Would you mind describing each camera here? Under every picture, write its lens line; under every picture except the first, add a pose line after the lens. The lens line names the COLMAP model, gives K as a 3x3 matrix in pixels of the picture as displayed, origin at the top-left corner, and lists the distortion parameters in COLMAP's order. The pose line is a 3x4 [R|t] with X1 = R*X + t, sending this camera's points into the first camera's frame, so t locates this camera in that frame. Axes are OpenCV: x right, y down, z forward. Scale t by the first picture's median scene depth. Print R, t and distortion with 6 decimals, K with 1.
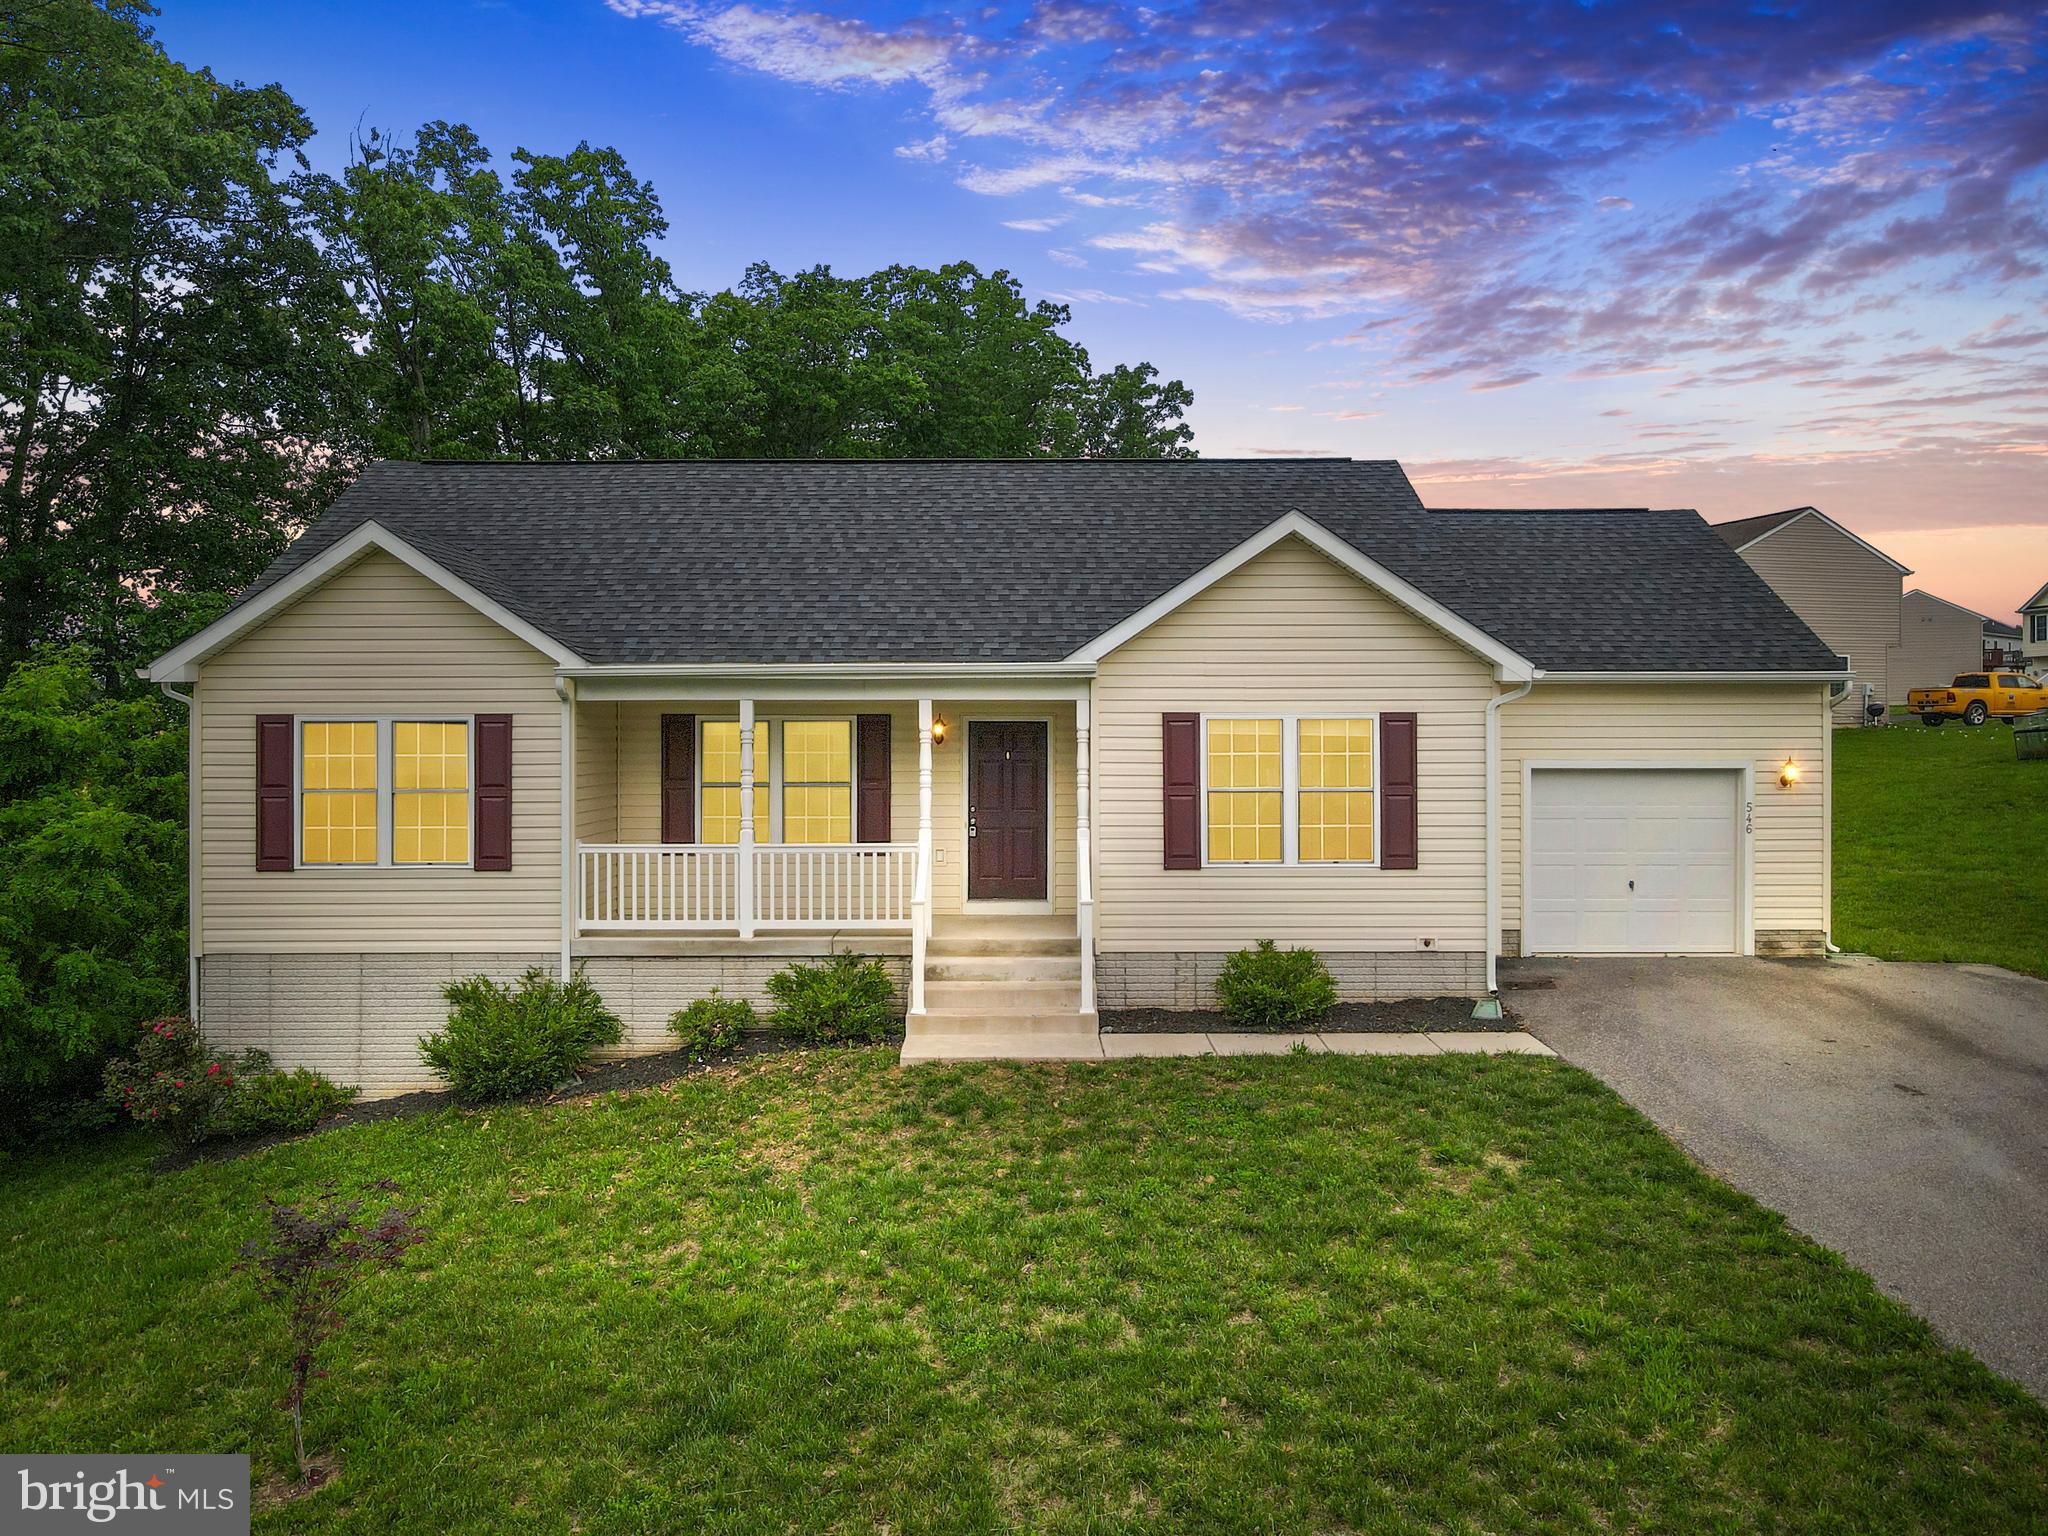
lens RADIAL K [[1476.2, 0, 1029.9], [0, 1476.2, 740.9], [0, 0, 1]] dist [-0.058817, 0.001428]
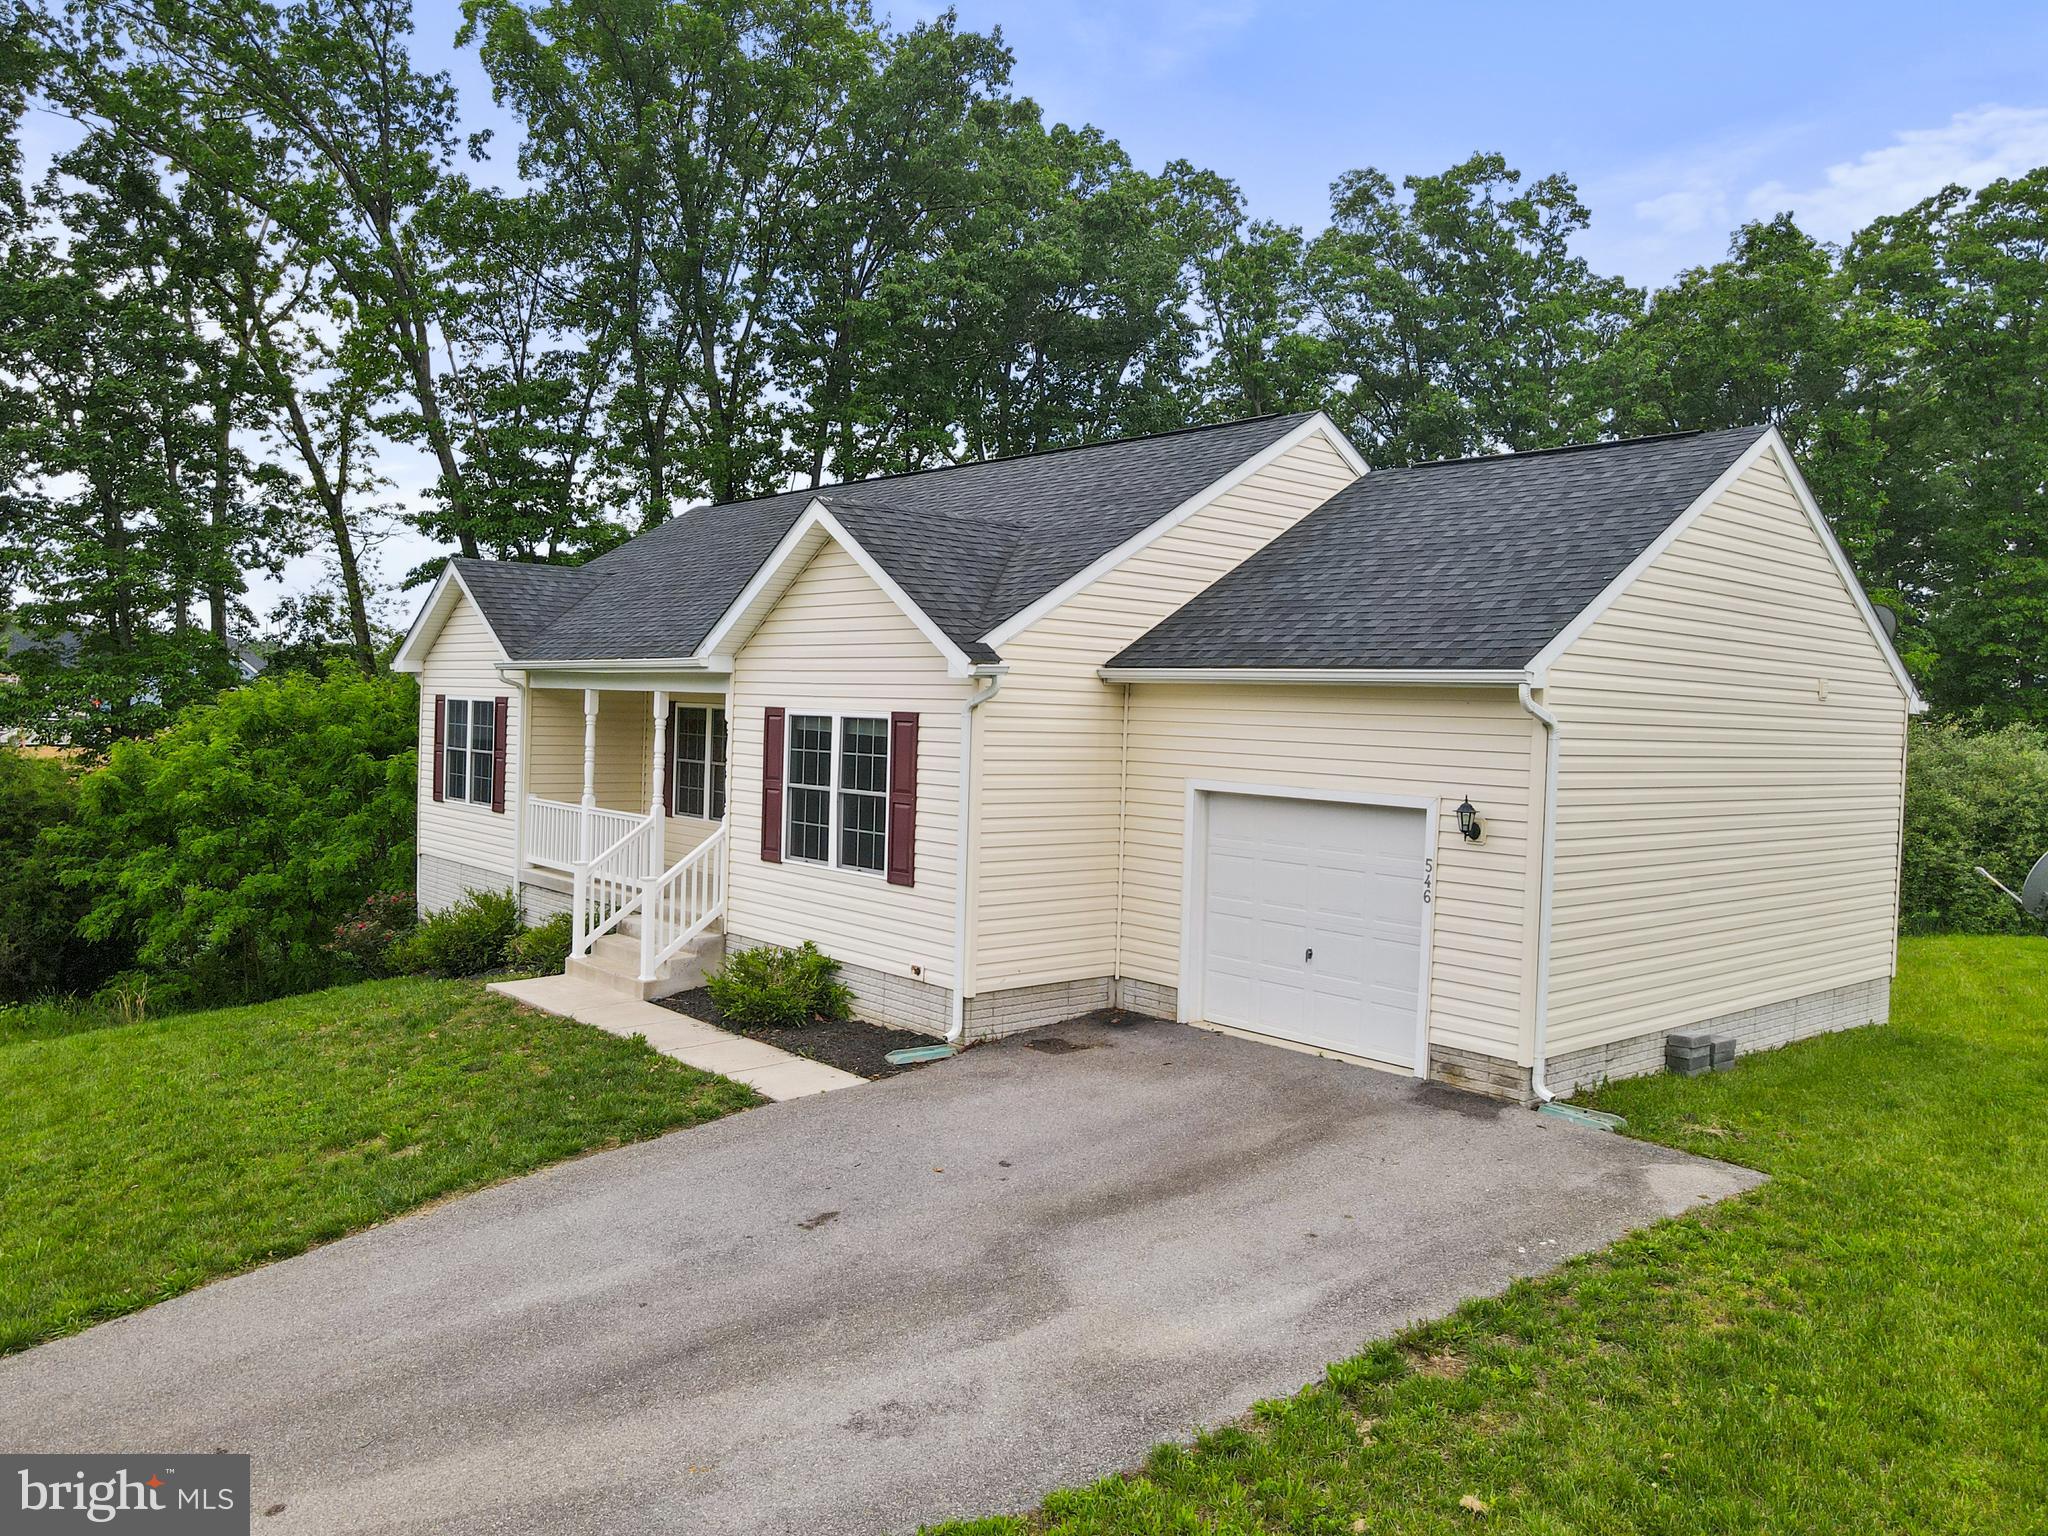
lens RADIAL K [[1476.2, 0, 1029.9], [0, 1476.2, 740.9], [0, 0, 1]] dist [-0.058817, 0.001428]
pose [[0.709972, 0.039575, -0.703117, 0.911219], [-0.039716, 0.999081, 0.016130, -0.018473], [0.703109, 0.016473, 0.710891, 0.395110]]
